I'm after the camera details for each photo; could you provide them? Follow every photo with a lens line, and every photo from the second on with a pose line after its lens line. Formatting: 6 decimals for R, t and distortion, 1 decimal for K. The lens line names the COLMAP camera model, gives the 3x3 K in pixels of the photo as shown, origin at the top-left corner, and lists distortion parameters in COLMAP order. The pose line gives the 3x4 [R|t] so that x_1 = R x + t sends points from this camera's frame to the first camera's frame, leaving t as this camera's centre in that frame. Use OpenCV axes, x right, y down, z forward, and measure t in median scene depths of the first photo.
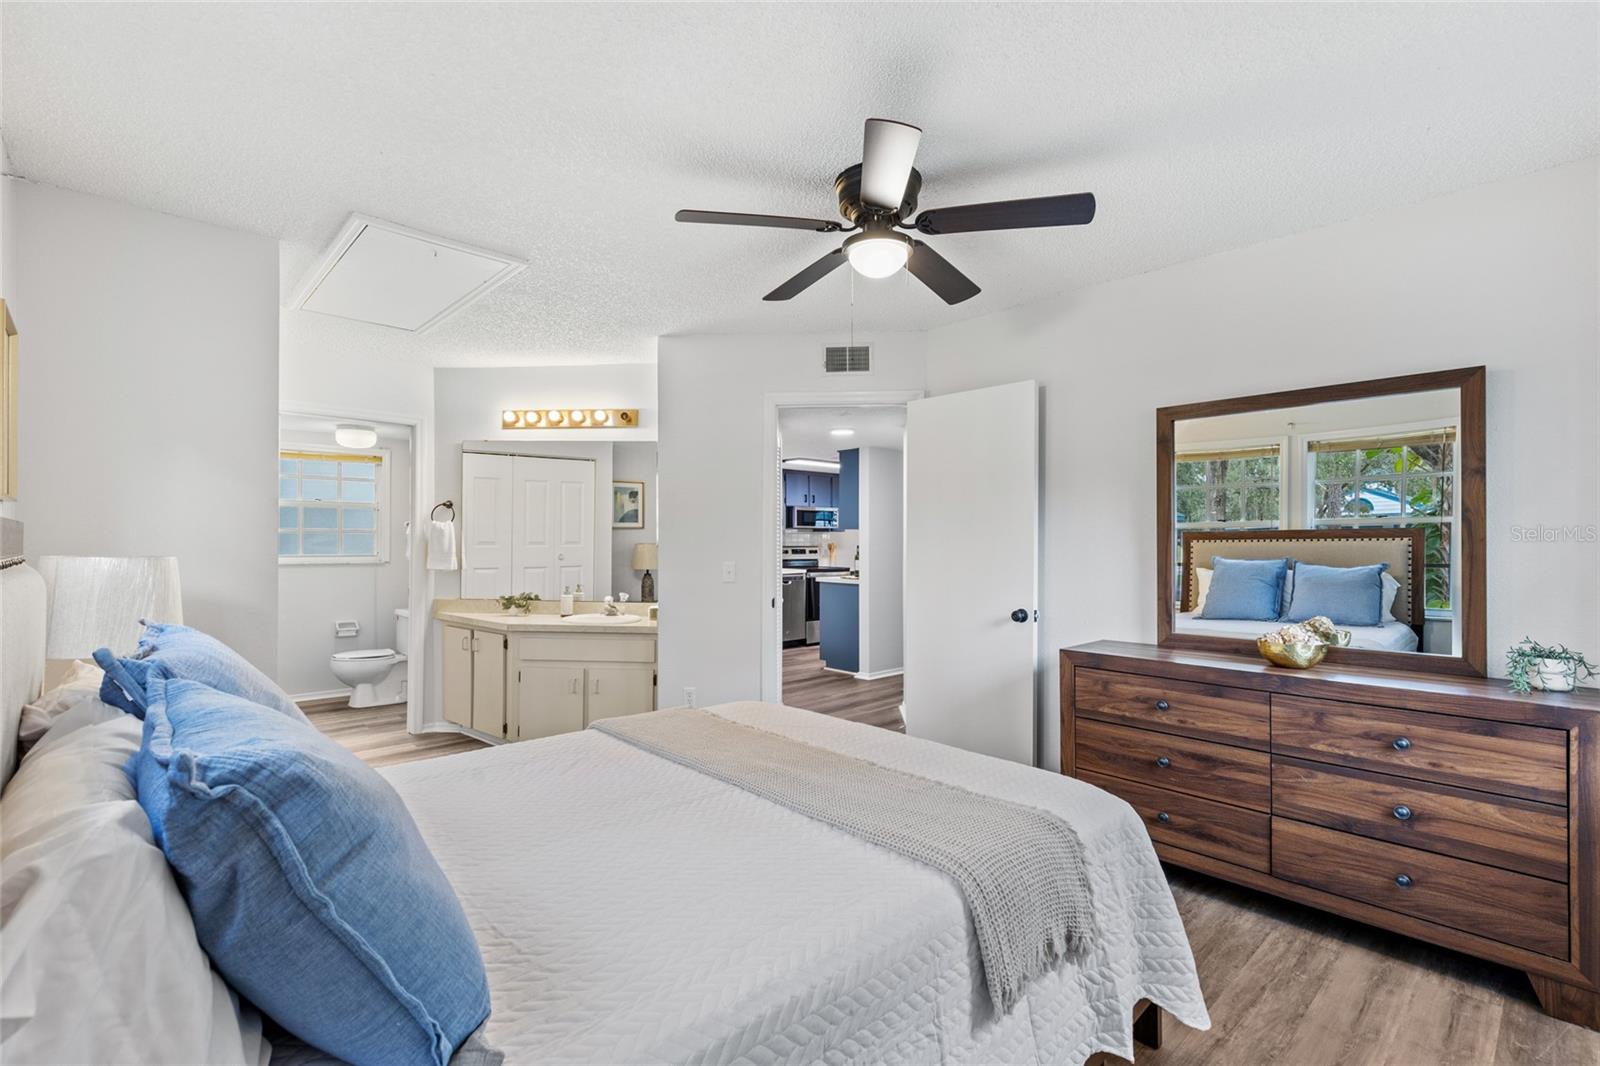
lens RADIAL K [[722.0, 0, 797.8], [0, 722.0, 538.0], [0, 0, 1]] dist [0.006249, -0.000038]
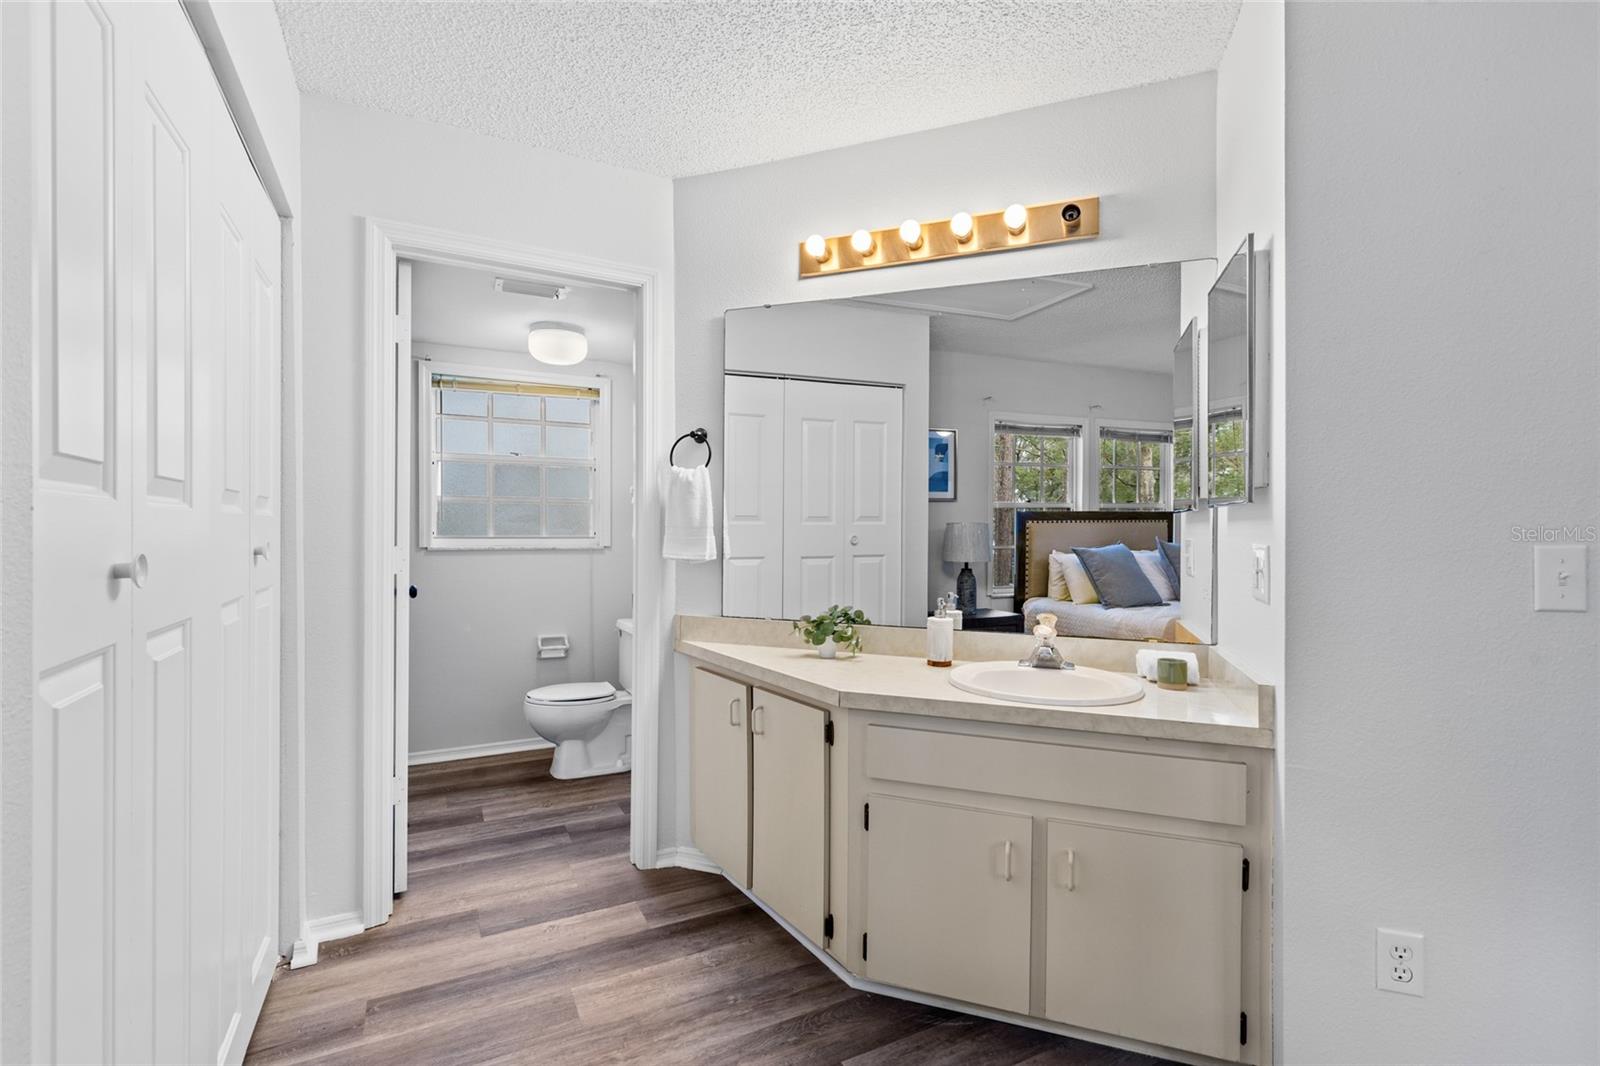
lens RADIAL K [[722.0, 0, 796.8], [0, 722.0, 534.6], [0, 0, 1]] dist [0.006249, -0.000038]
pose [[0.960278, -0.000491, -0.279046, -0.263460], [0.002003, 0.999985, 0.005131, 0.022550], [0.279039, -0.005486, 0.960264, 0.505423]]
